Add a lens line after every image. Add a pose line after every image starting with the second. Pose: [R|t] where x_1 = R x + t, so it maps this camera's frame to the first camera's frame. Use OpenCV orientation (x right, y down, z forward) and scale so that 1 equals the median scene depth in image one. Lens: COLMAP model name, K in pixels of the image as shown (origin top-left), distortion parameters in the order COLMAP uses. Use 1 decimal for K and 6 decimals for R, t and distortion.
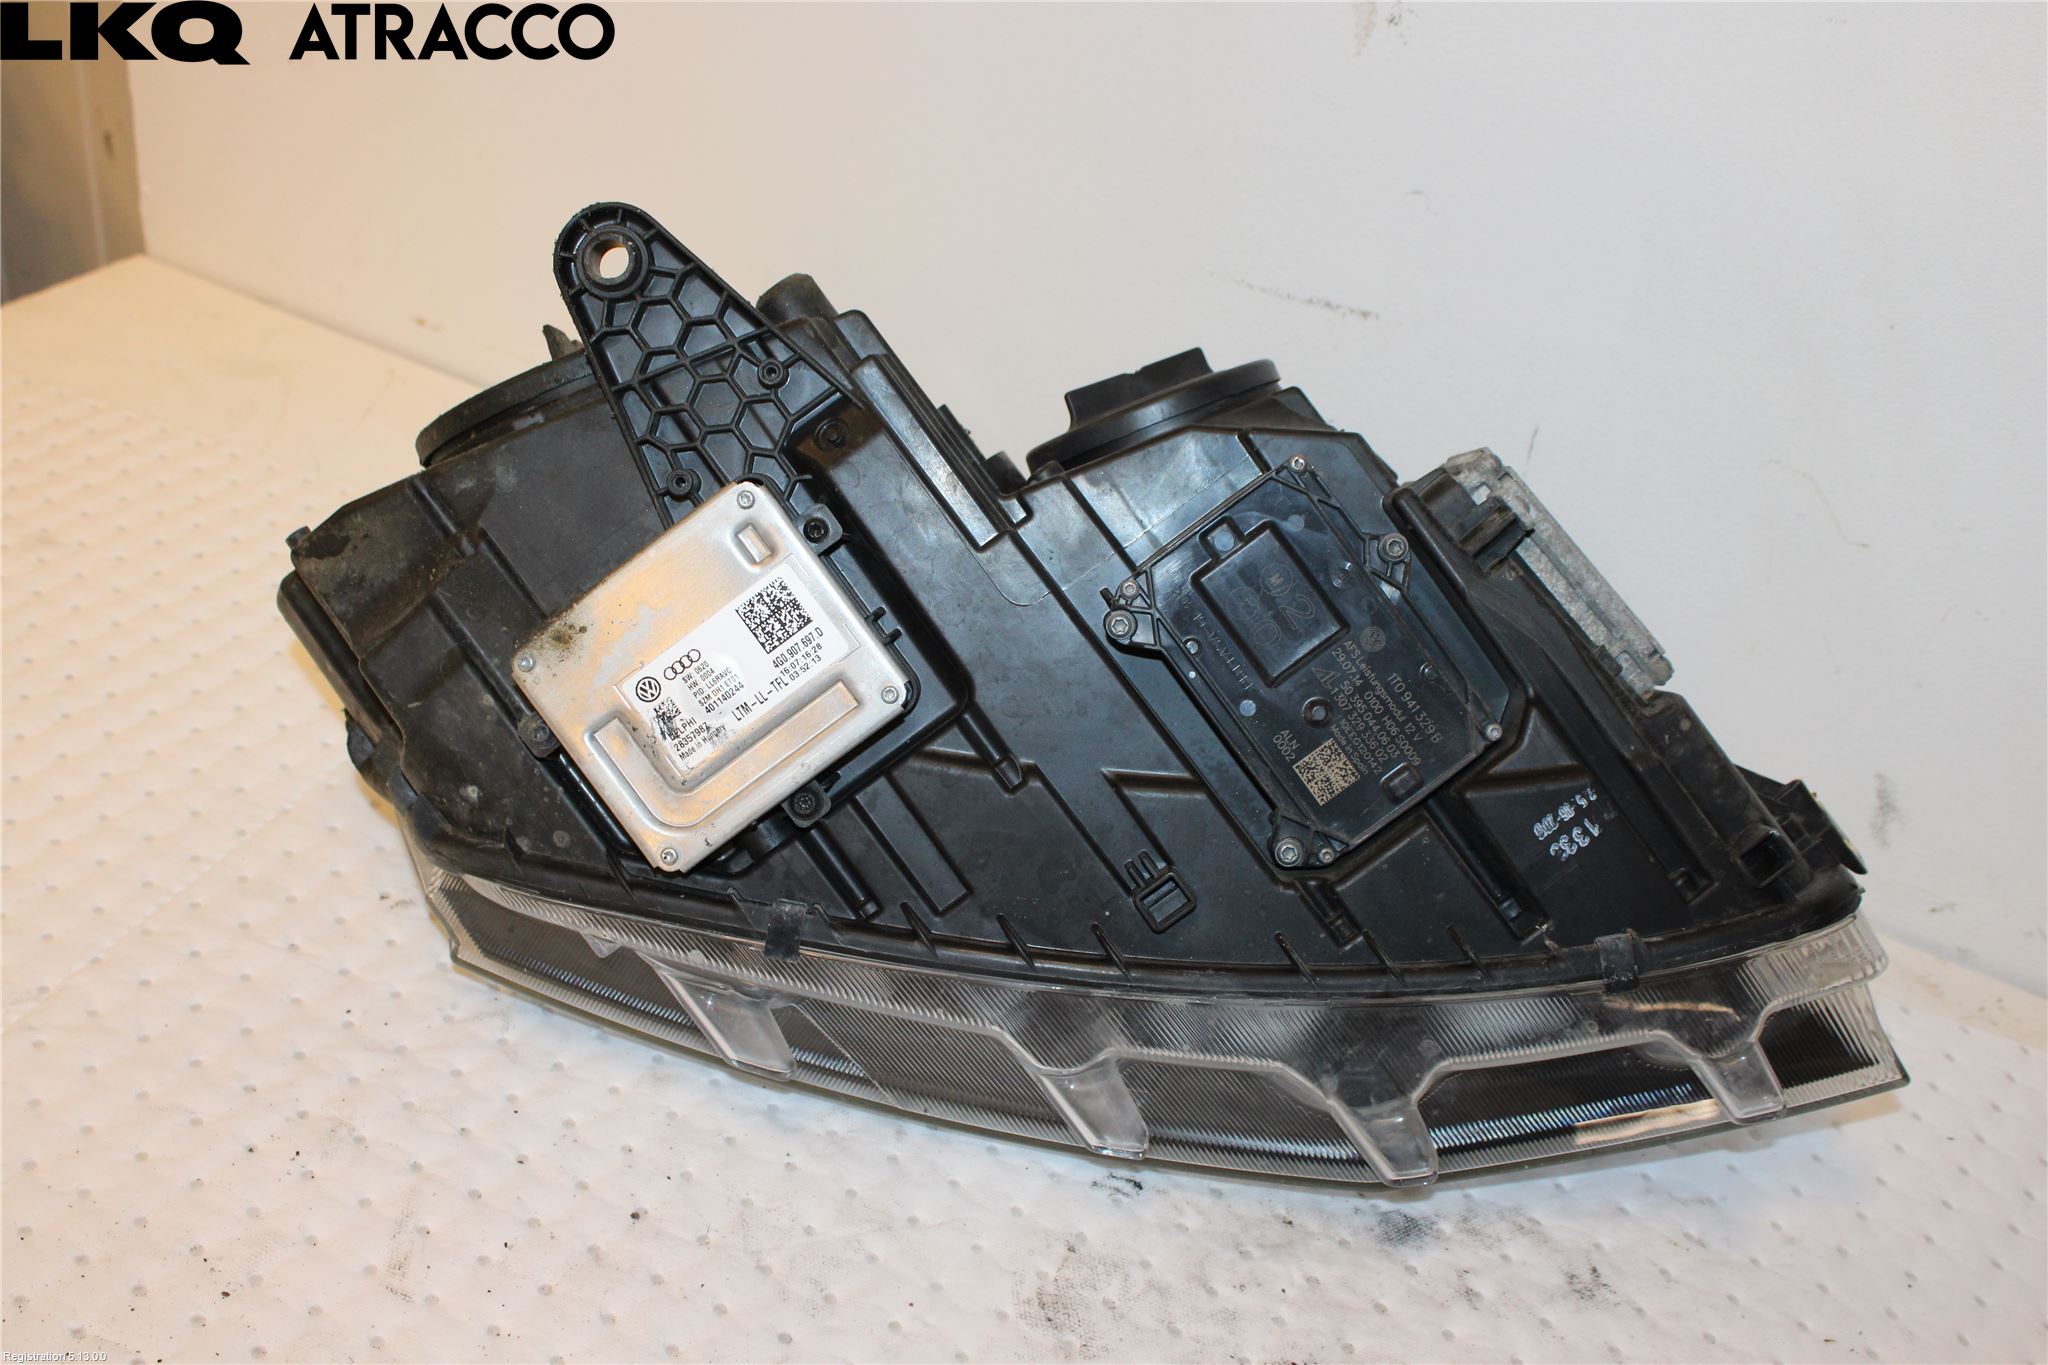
lens RADIAL K [[2281.2, 0, 1024.0], [0, 2281.2, 682.5], [0, 0, 1]] dist [-0.107184, 0.042608]
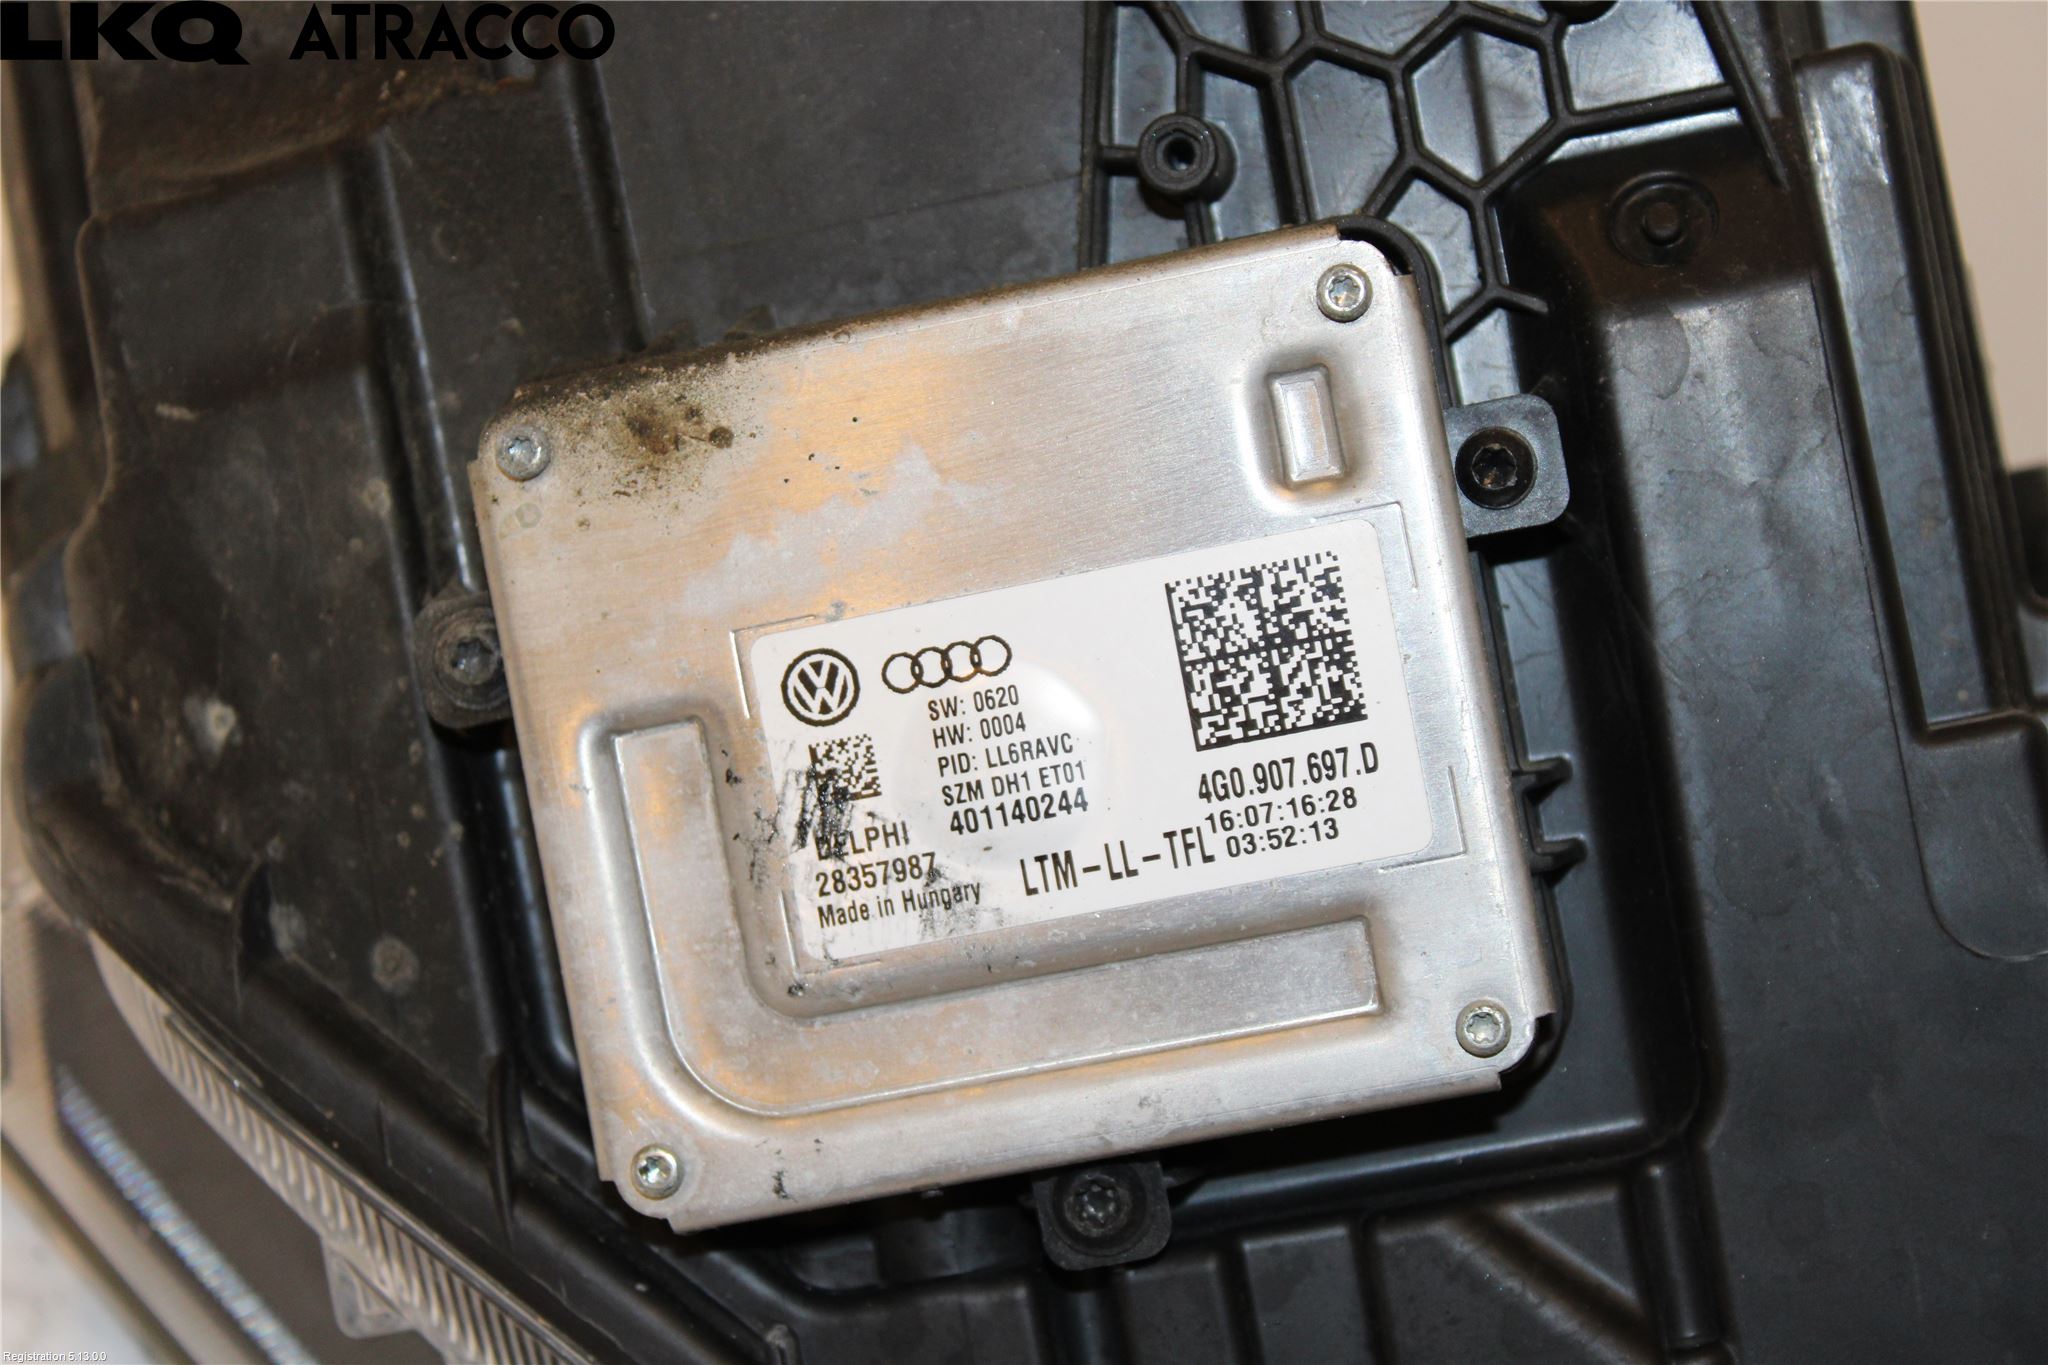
lens RADIAL K [[5243.1, 0, 1024.0], [0, 5243.1, 682.5], [0, 0, 1]] dist [0.113165, 0.018367]
pose [[0.895136, 0.431881, -0.110500, -0.054977], [-0.432565, 0.901403, 0.018957, -0.024276], [0.107793, 0.030829, 0.993695, 0.248281]]
